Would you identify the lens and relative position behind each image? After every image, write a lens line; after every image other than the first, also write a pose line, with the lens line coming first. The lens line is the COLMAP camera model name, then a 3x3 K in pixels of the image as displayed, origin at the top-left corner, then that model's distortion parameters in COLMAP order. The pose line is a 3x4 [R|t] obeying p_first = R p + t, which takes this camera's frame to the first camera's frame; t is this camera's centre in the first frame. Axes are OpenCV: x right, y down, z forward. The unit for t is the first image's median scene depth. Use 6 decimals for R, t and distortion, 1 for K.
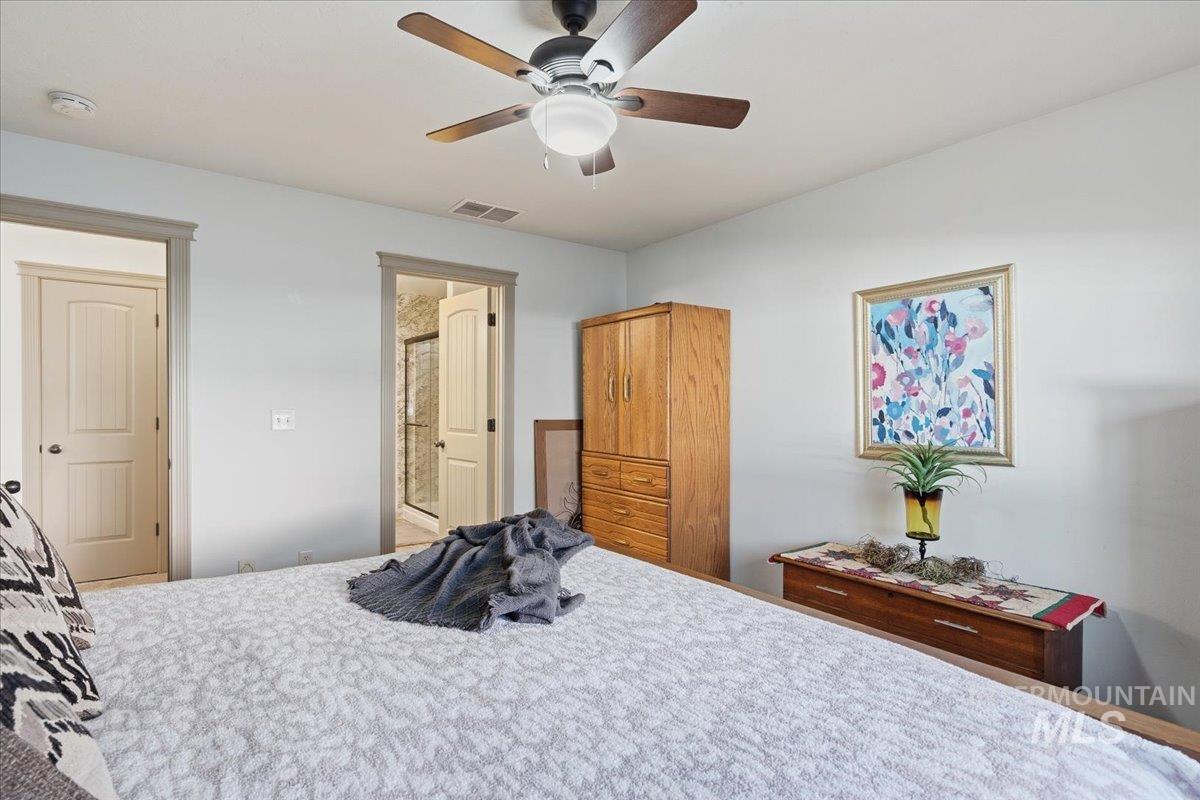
lens RADIAL K [[552.6, 0, 597.0], [0, 552.6, 405.0], [0, 0, 1]] dist [-0.008788, 0.002788]
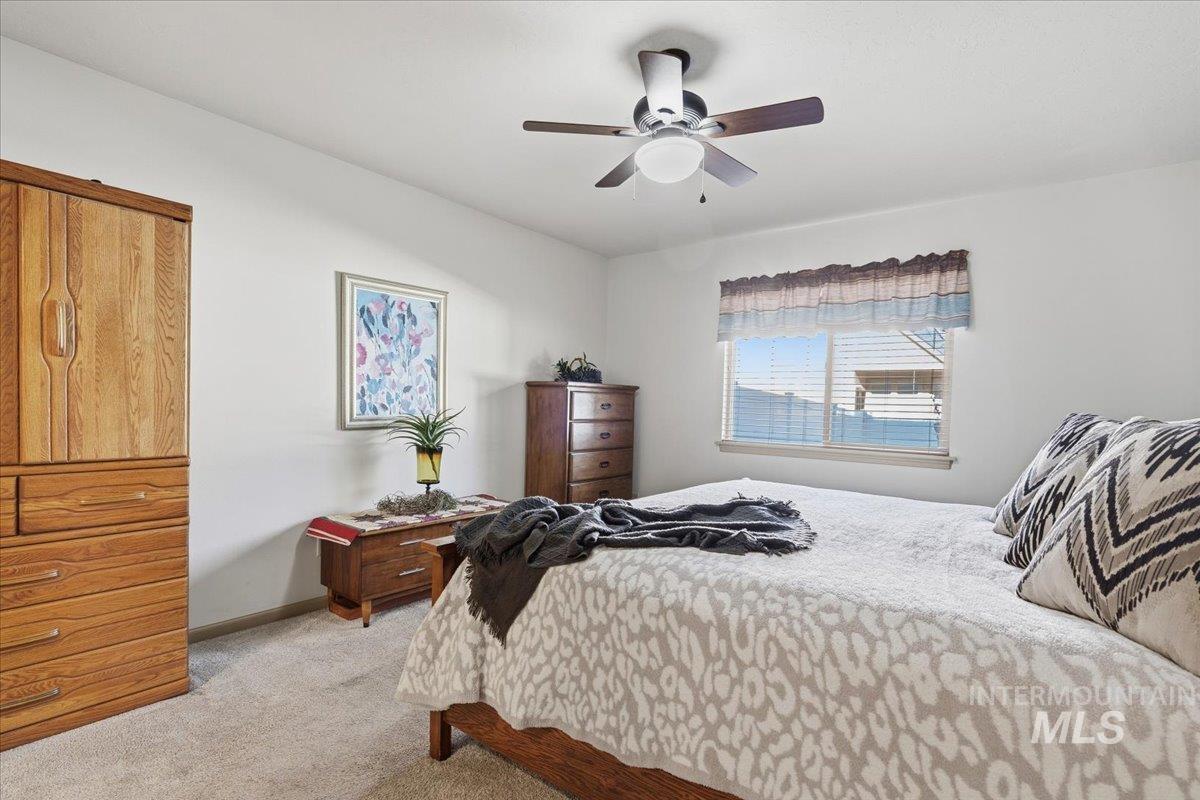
lens RADIAL K [[552.6, 0, 600.0], [0, 552.6, 404.2], [0, 0, 1]] dist [-0.008788, 0.002788]
pose [[-0.239294, -0.010124, 0.970894, -0.729646], [-0.027520, 0.999615, 0.003641, 0.030594], [-0.970557, -0.025848, -0.239480, 0.840612]]
